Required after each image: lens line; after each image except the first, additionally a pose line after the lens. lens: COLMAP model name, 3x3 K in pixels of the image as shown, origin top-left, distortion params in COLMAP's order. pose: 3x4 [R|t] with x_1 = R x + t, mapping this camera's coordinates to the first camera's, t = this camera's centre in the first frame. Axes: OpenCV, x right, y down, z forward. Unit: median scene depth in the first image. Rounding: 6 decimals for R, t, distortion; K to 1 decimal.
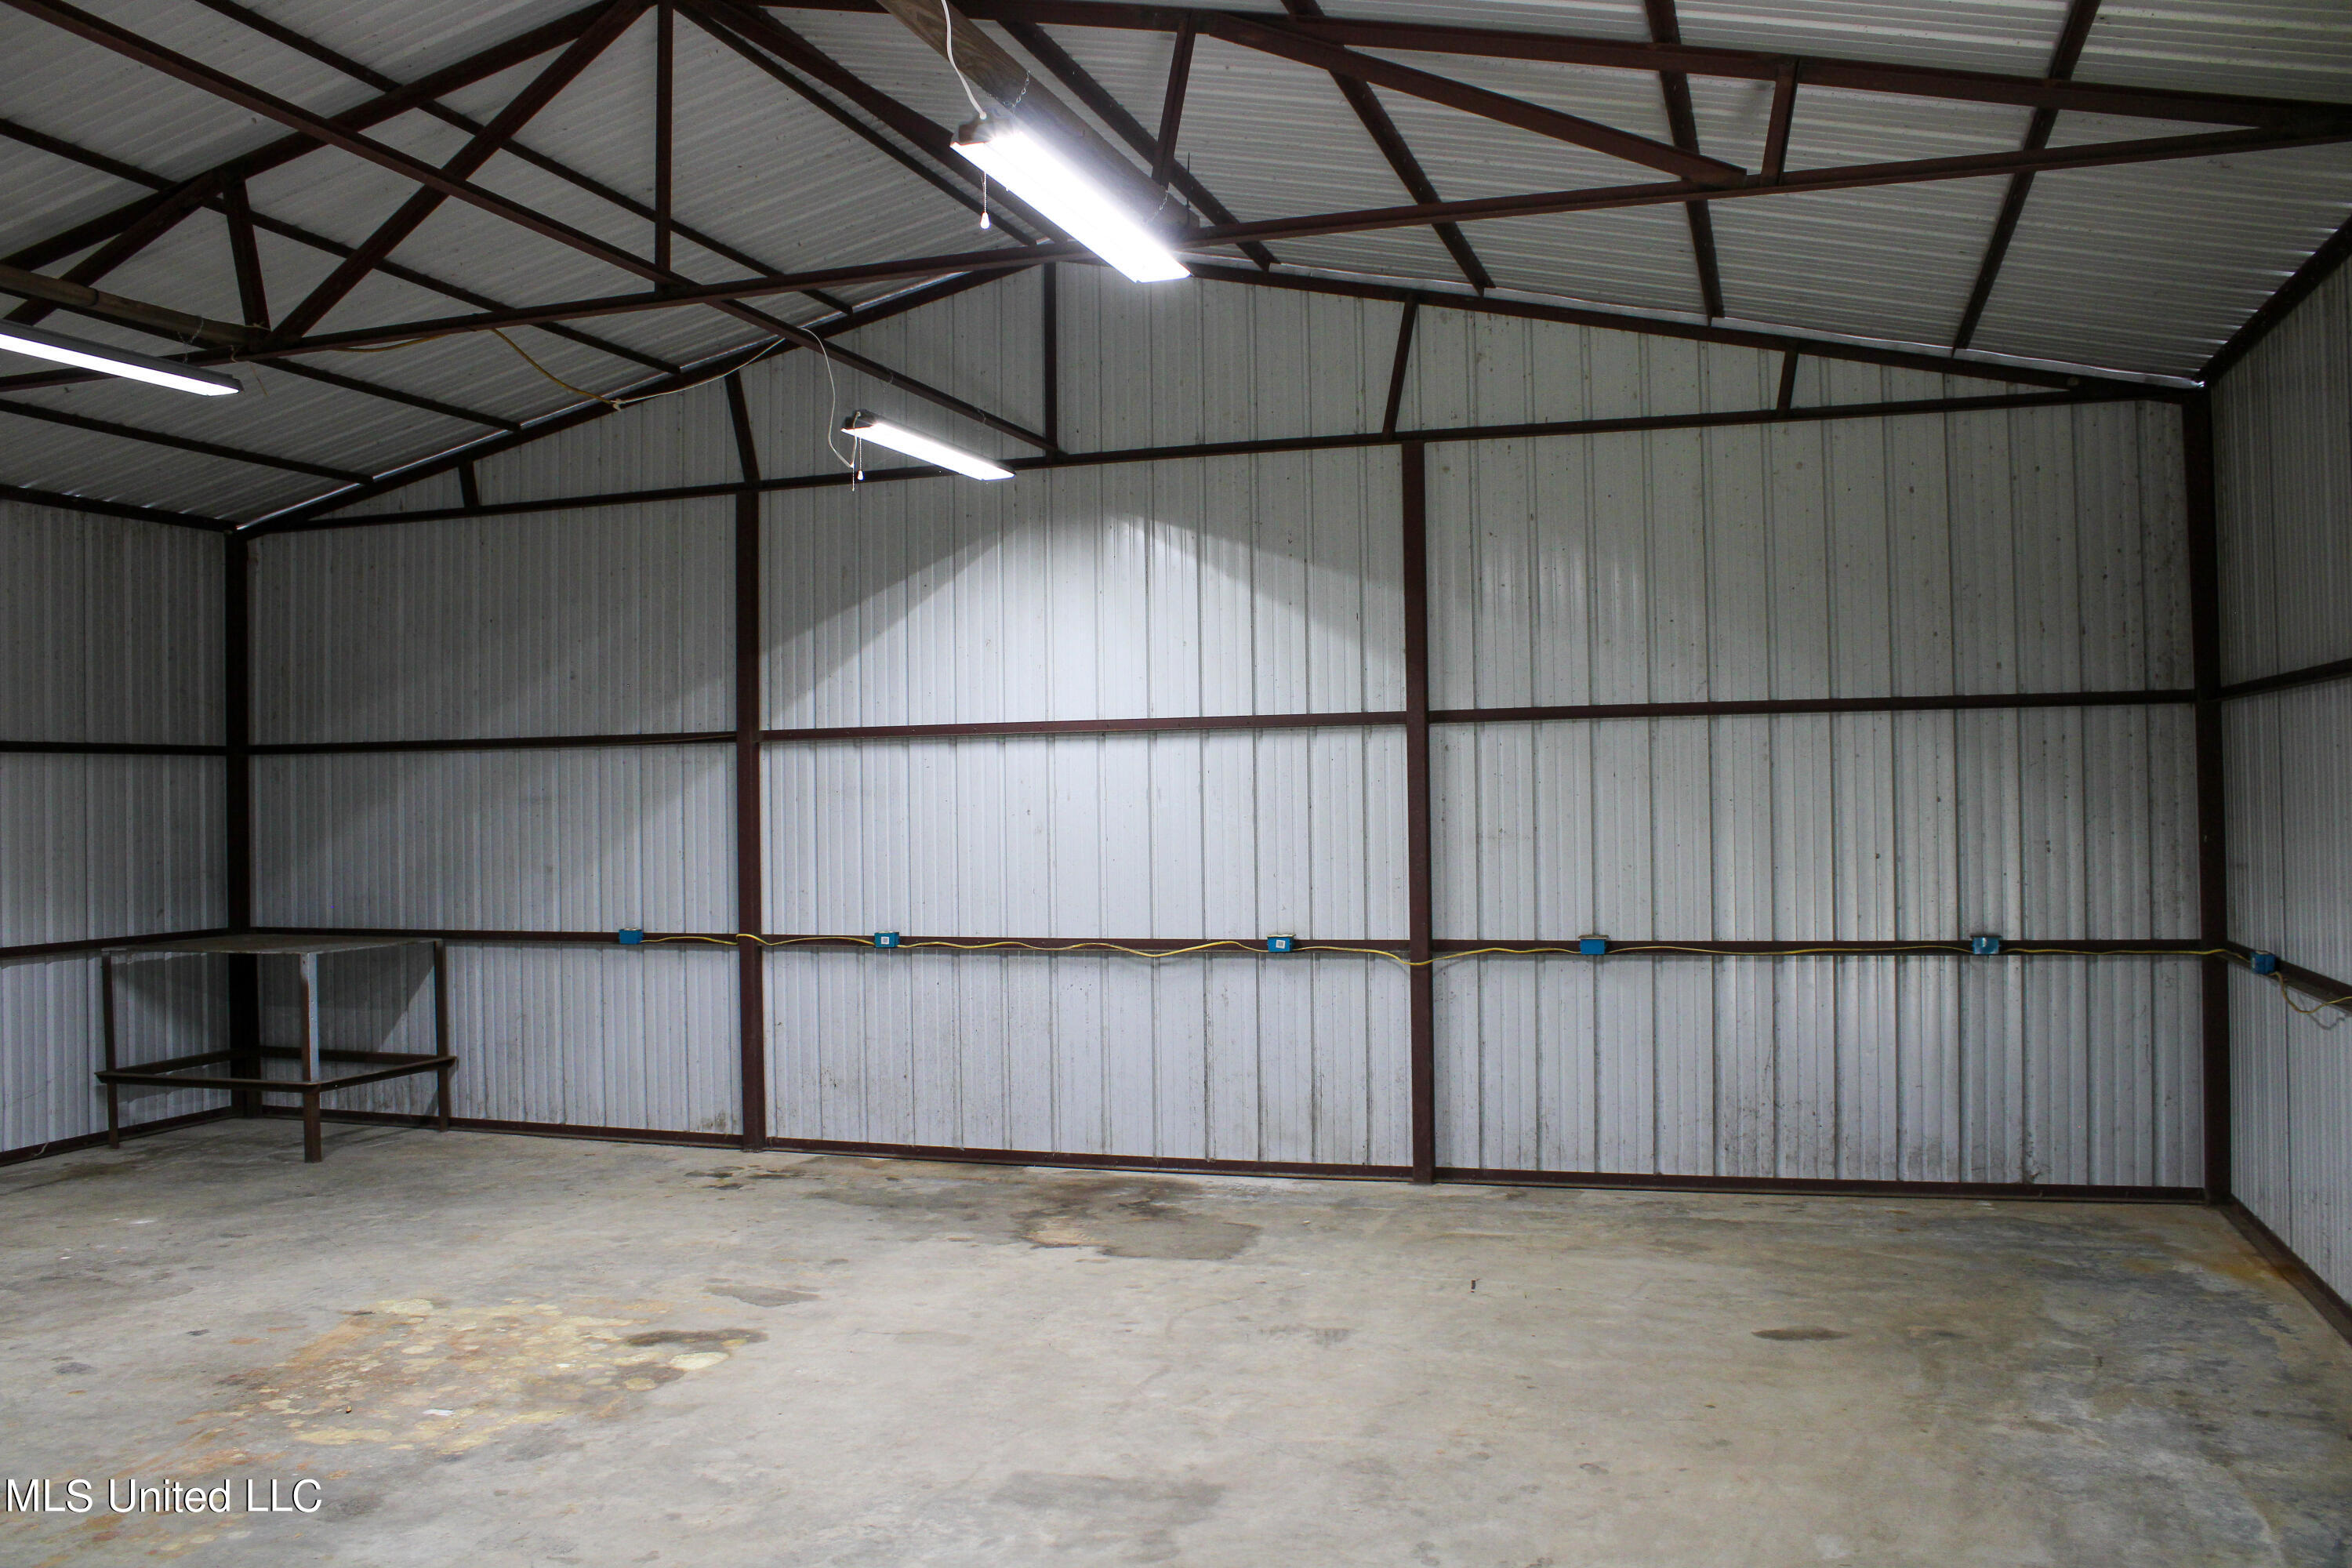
lens RADIAL K [[1970.3, 0, 1203.2], [0, 1970.3, 734.2], [0, 0, 1]] dist [-0.151442, 0.128390]
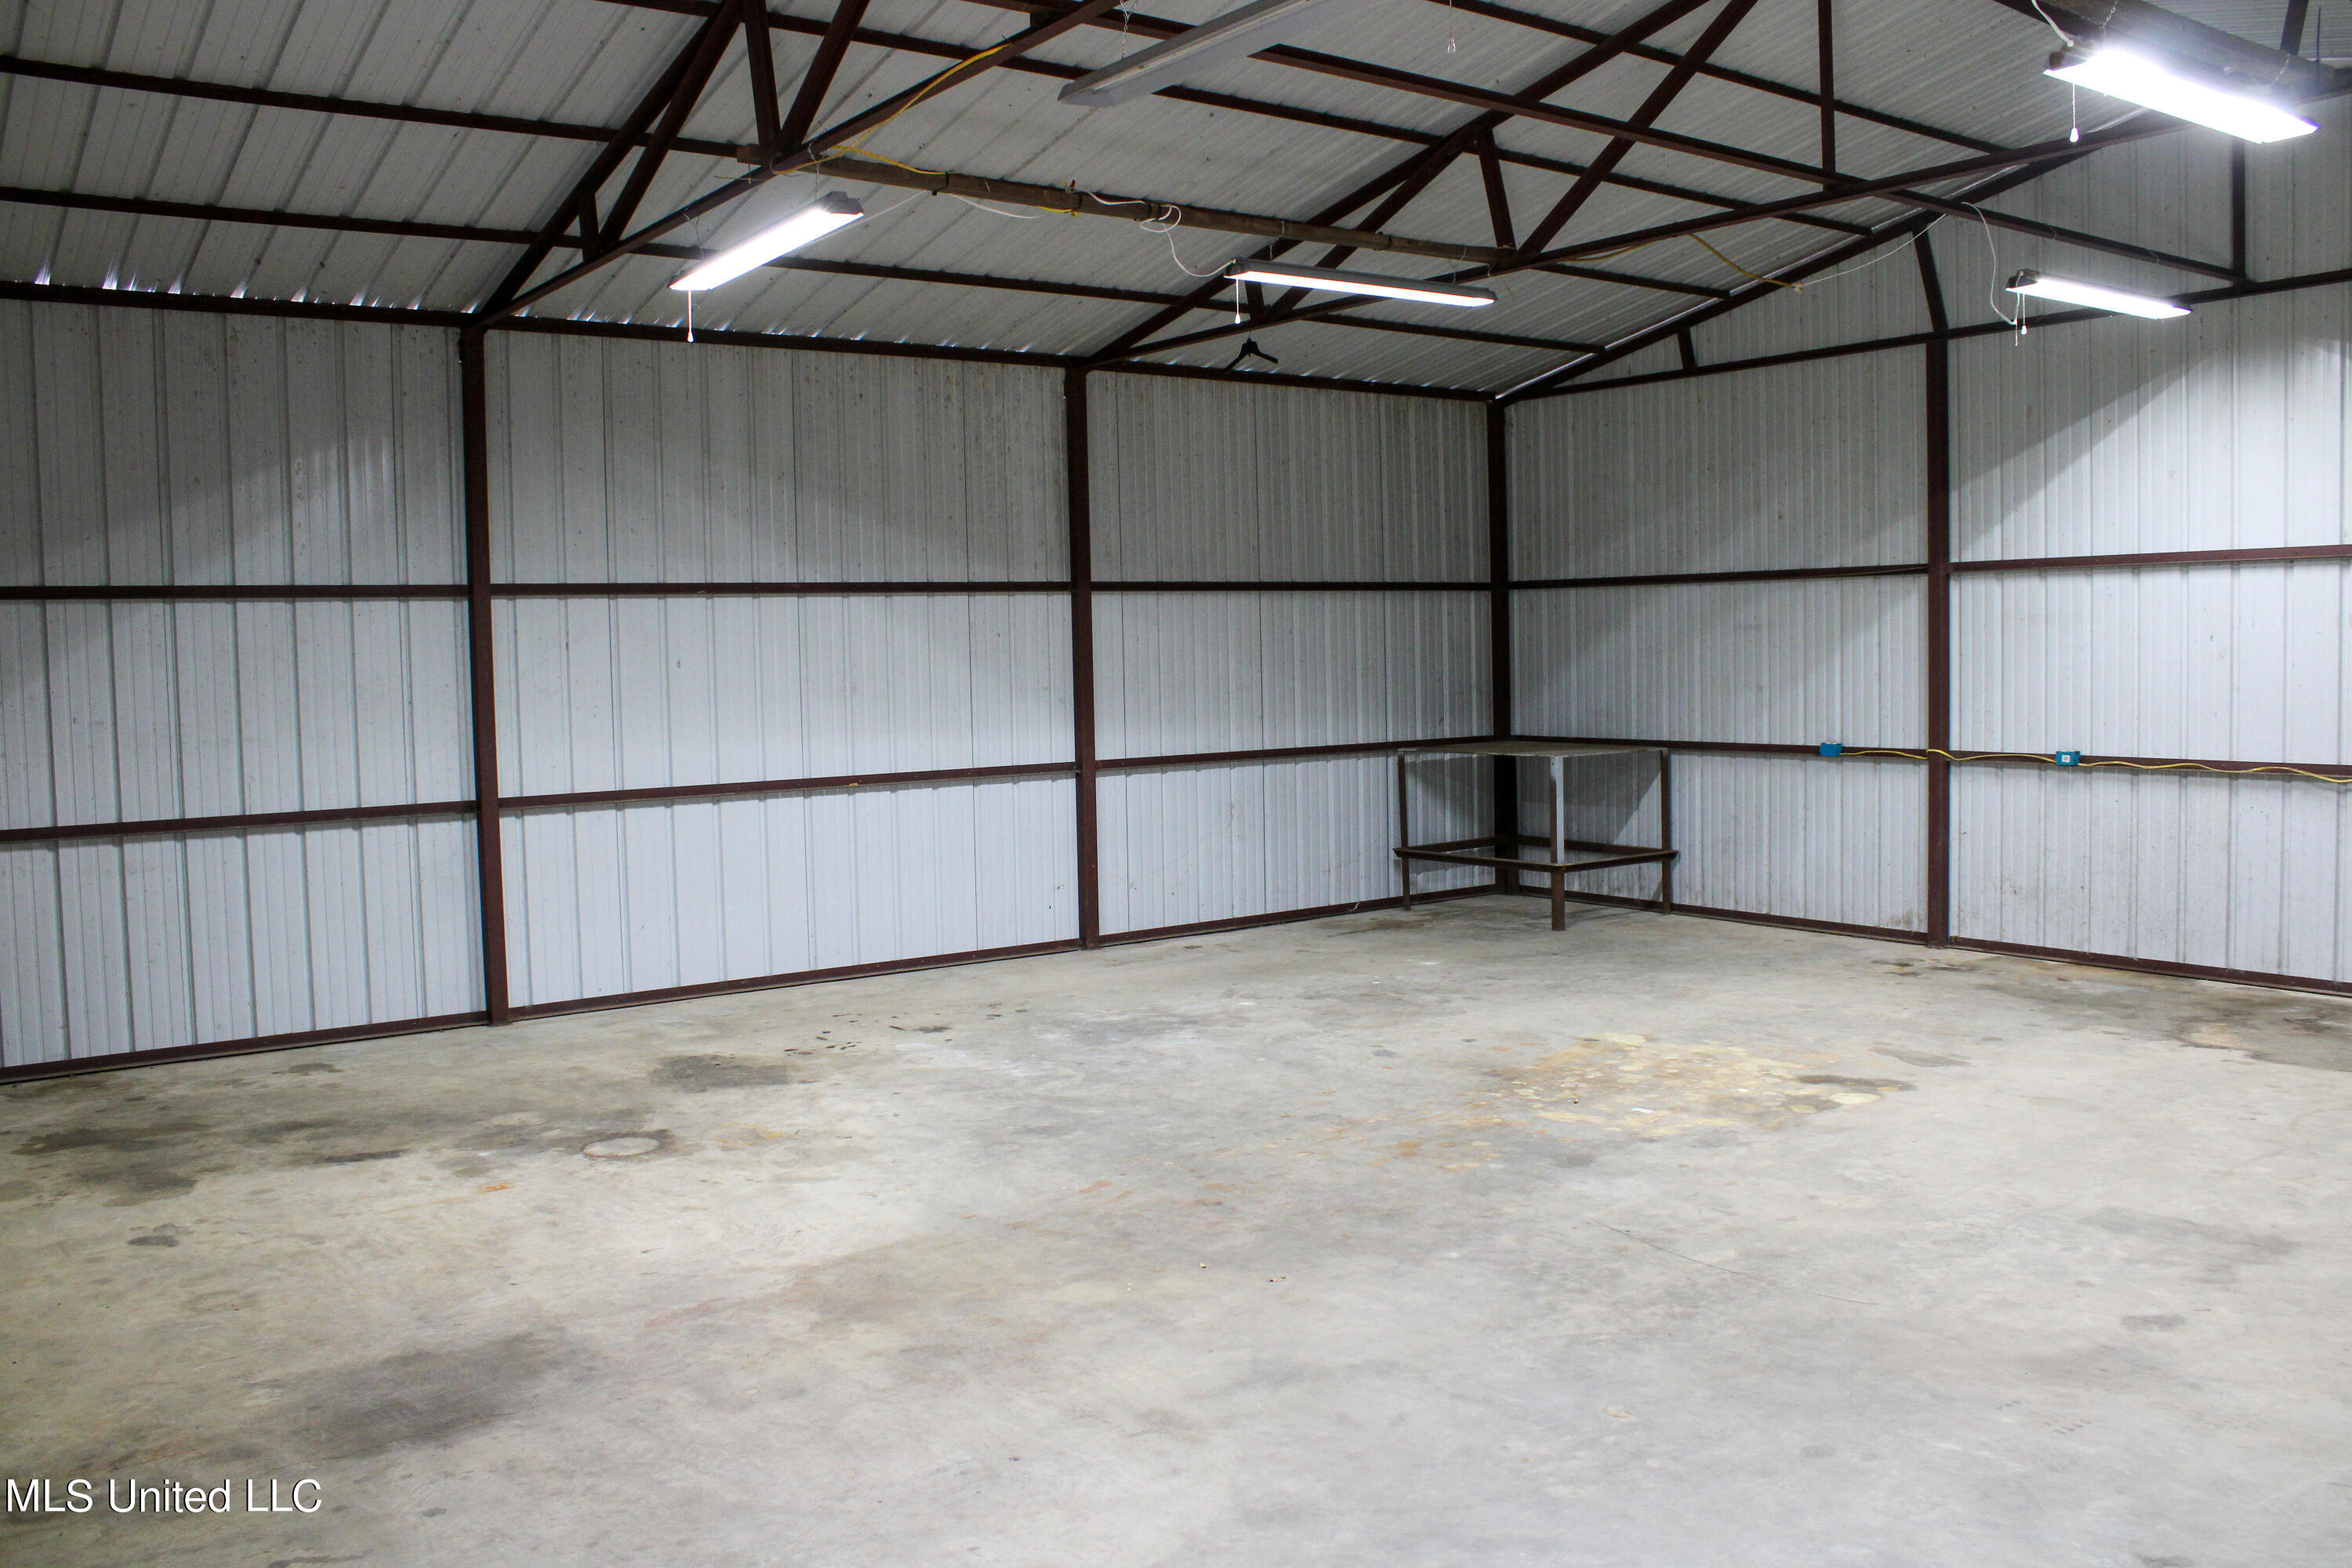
lens RADIAL K [[1970.3, 0, 1165.9], [0, 1970.3, 775.2], [0, 0, 1]] dist [-0.151442, 0.128390]
pose [[0.804084, 0.039726, -0.593187, 0.064528], [0.025632, 0.994521, 0.101348, -0.004032], [0.593962, -0.096697, 0.798660, -0.126791]]
